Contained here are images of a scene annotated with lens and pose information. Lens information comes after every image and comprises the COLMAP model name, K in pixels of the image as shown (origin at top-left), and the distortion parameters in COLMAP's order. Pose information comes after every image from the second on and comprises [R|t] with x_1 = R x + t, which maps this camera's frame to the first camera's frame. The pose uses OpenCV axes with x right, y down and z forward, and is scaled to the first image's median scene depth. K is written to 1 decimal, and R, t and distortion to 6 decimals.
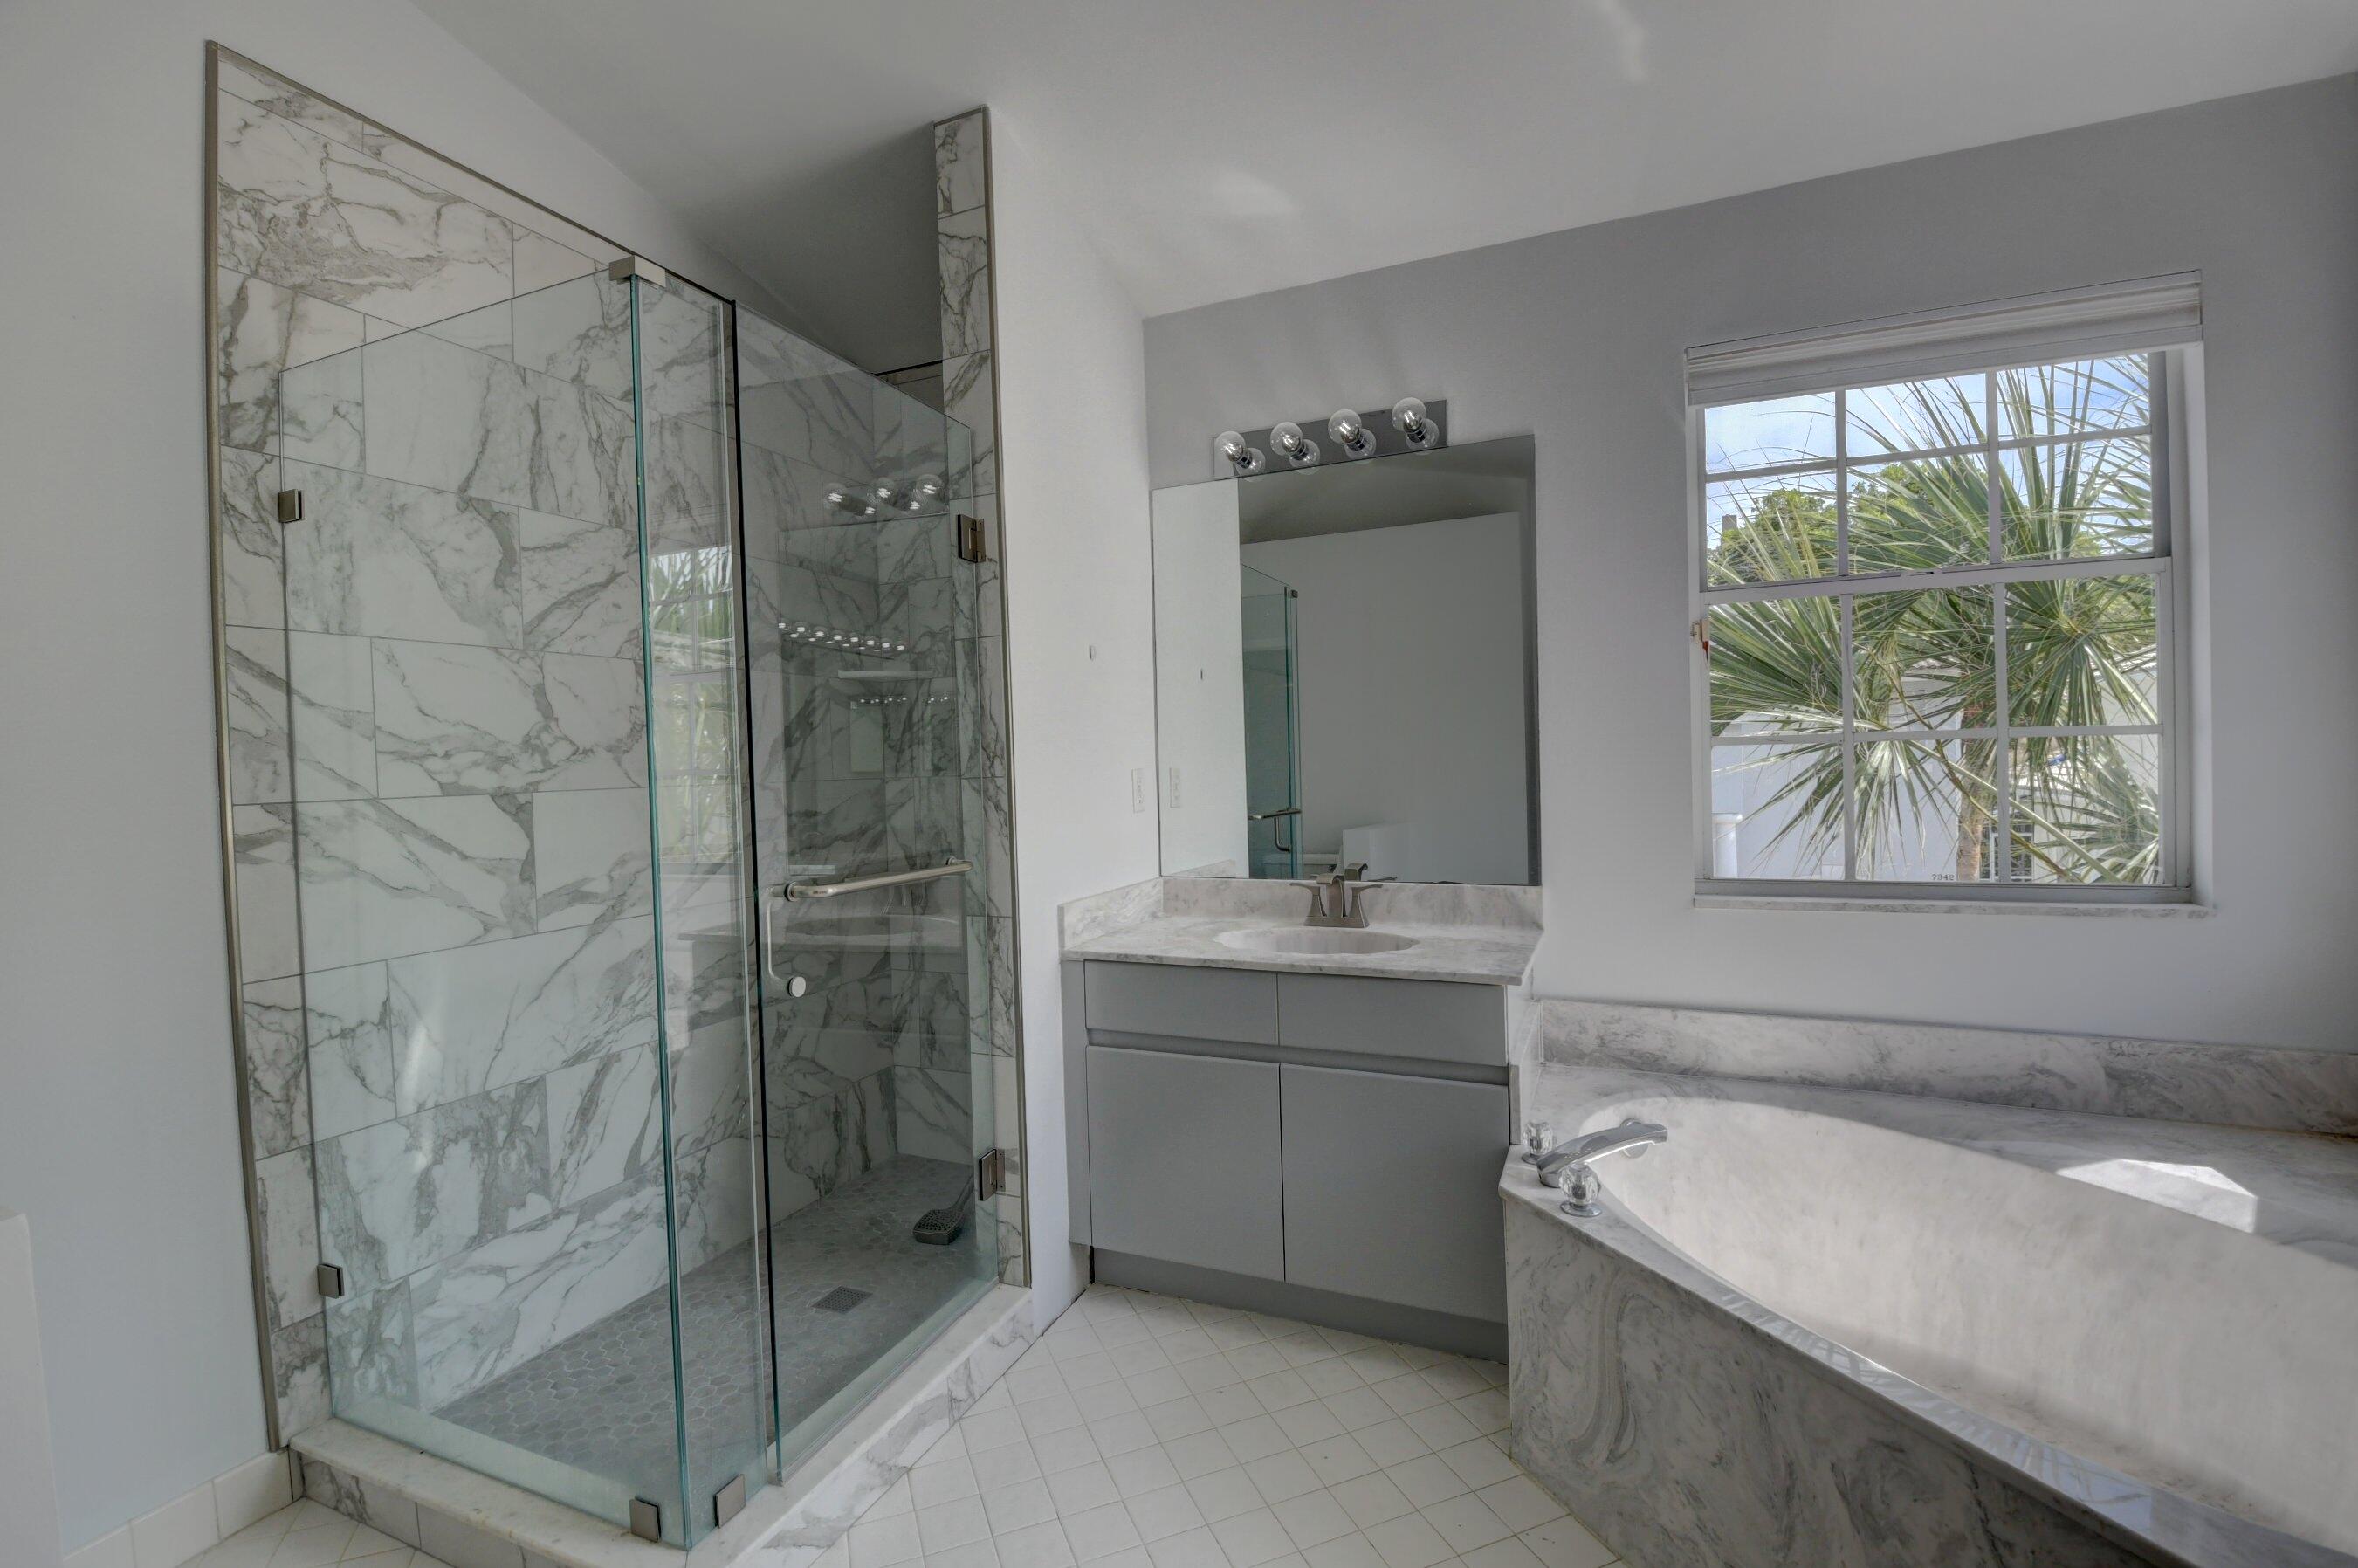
lens RADIAL K [[1021.5, 0, 1180.6], [0, 1021.5, 785.4], [0, 0, 1]] dist [0.015380, -0.027145]
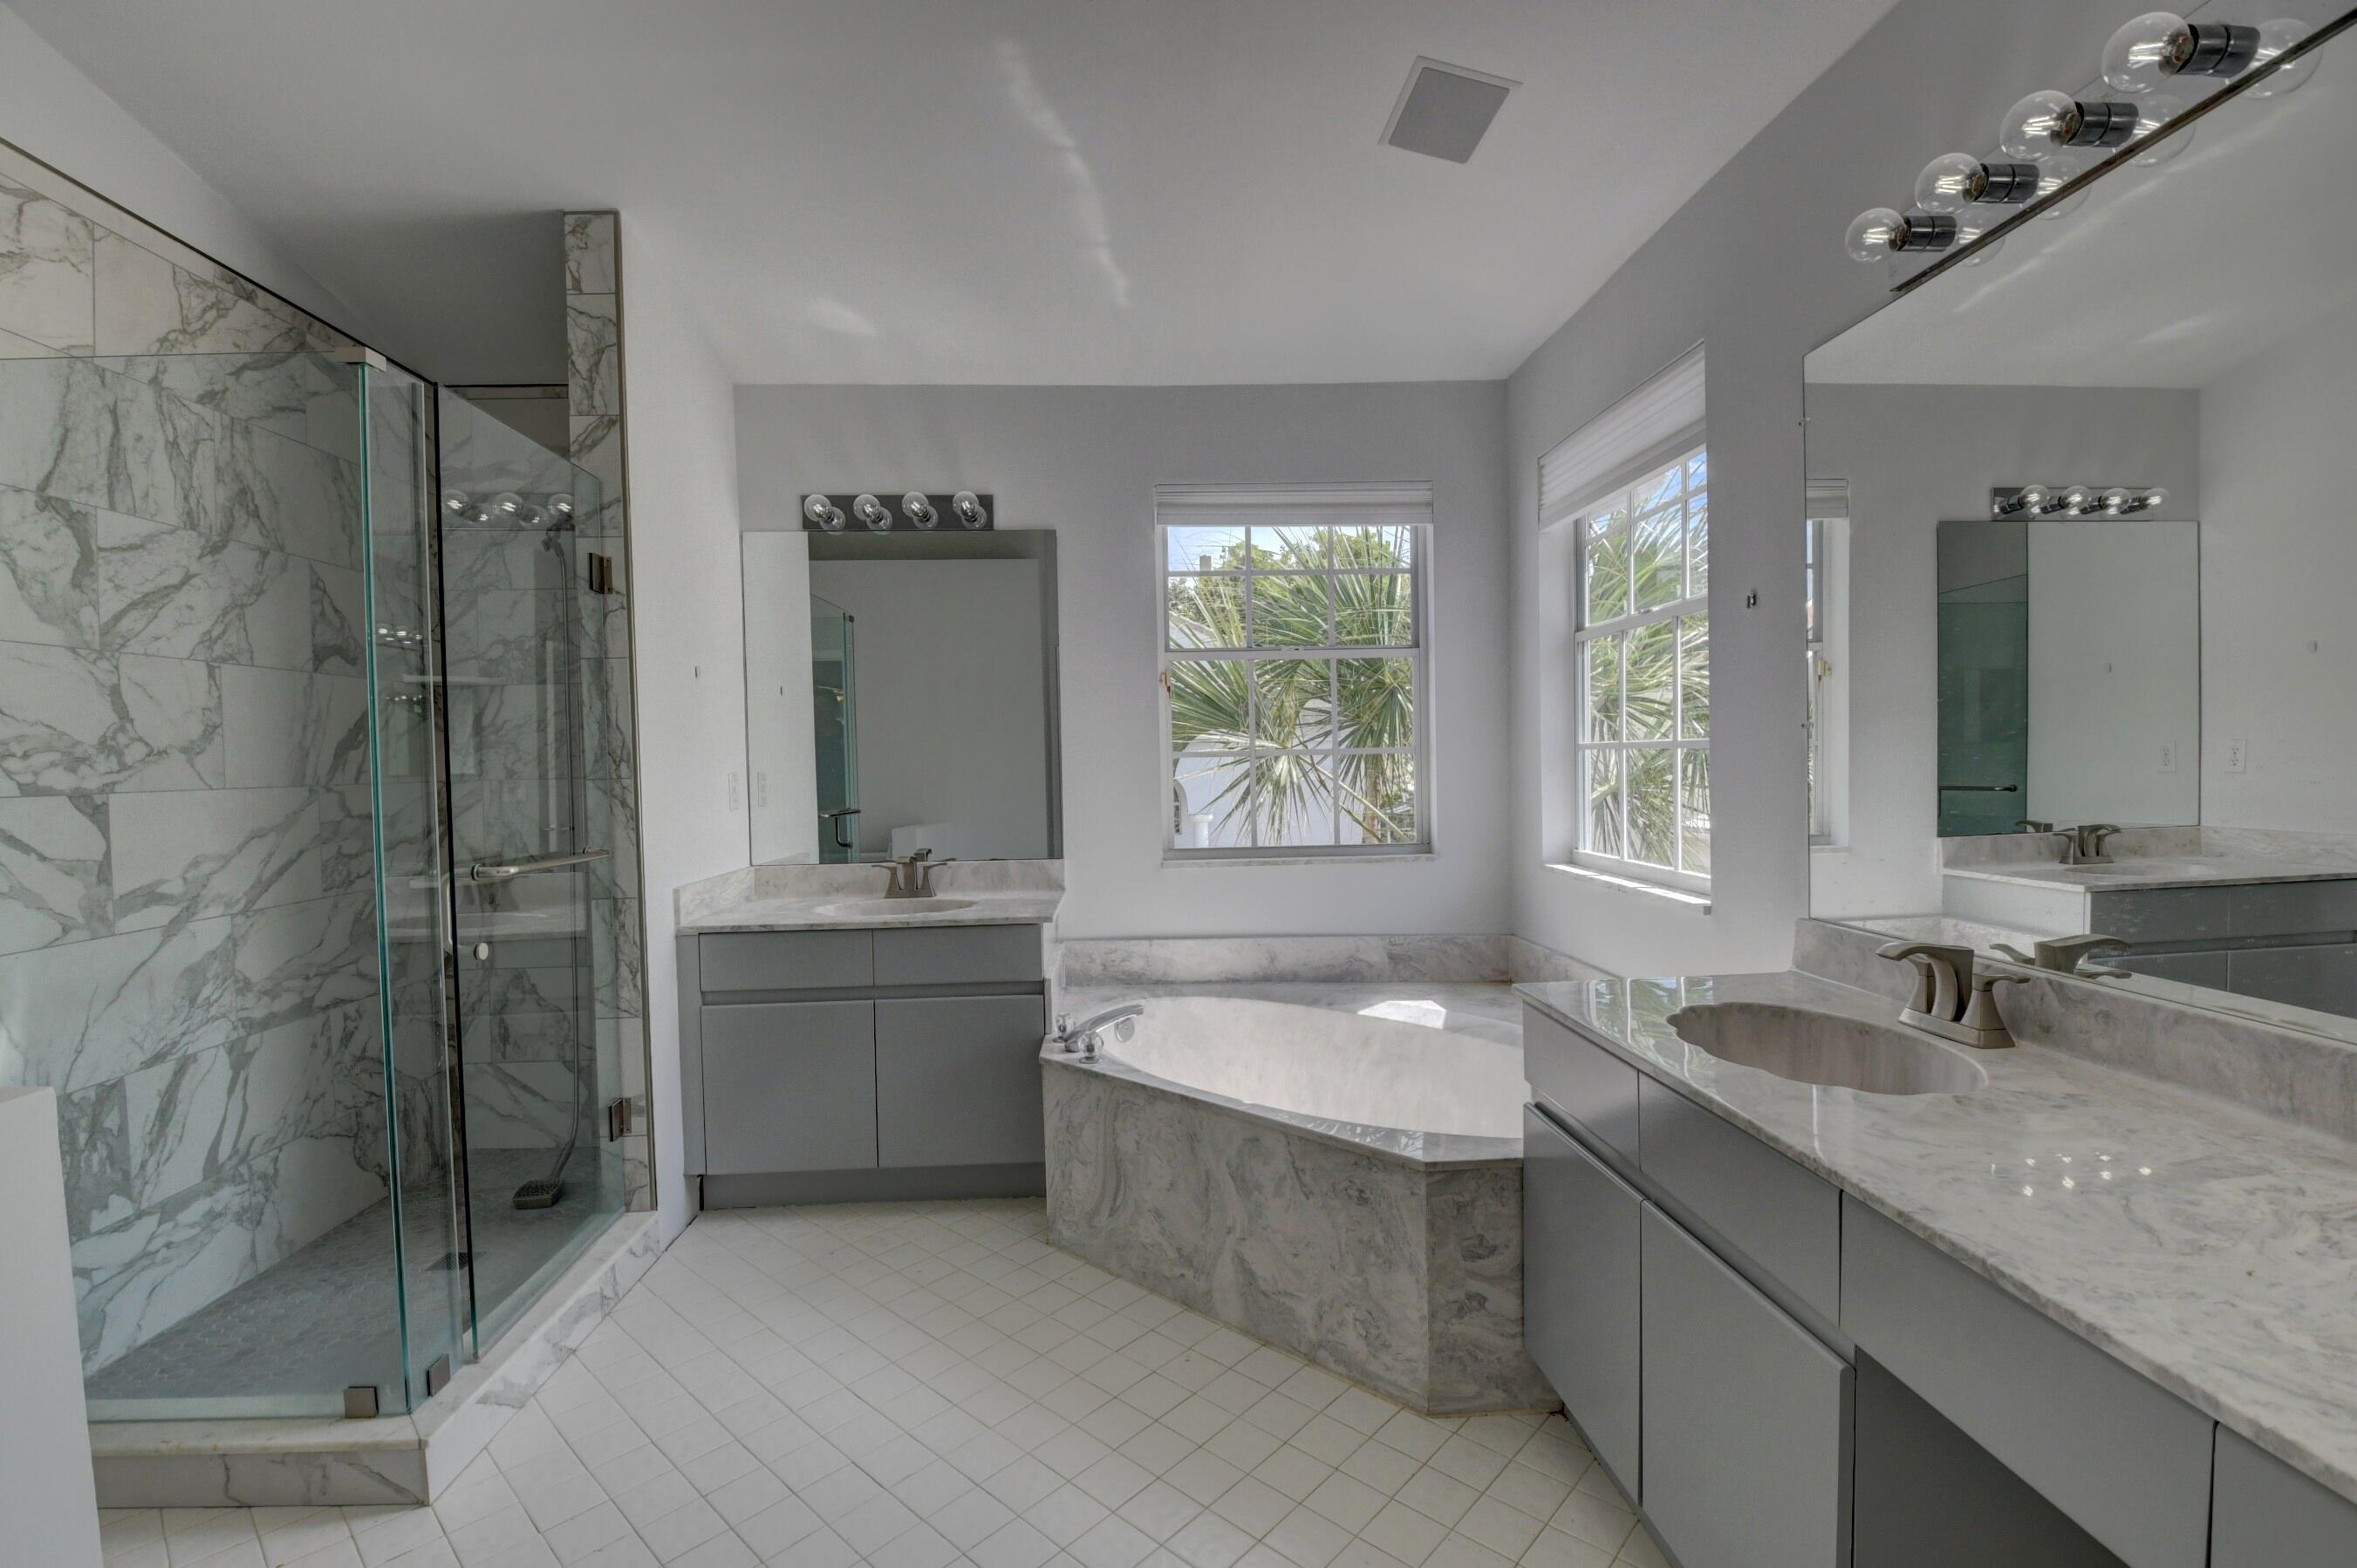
lens RADIAL K [[1020.9, 0, 1180.1], [0, 1020.9, 785.4], [0, 0, 1]] dist [0.015380, -0.027145]
pose [[0.893955, -0.001783, 0.448154, -0.134426], [0.005308, 0.999964, -0.006609, 0.010686], [-0.448126, 0.008287, 0.893932, -0.329092]]
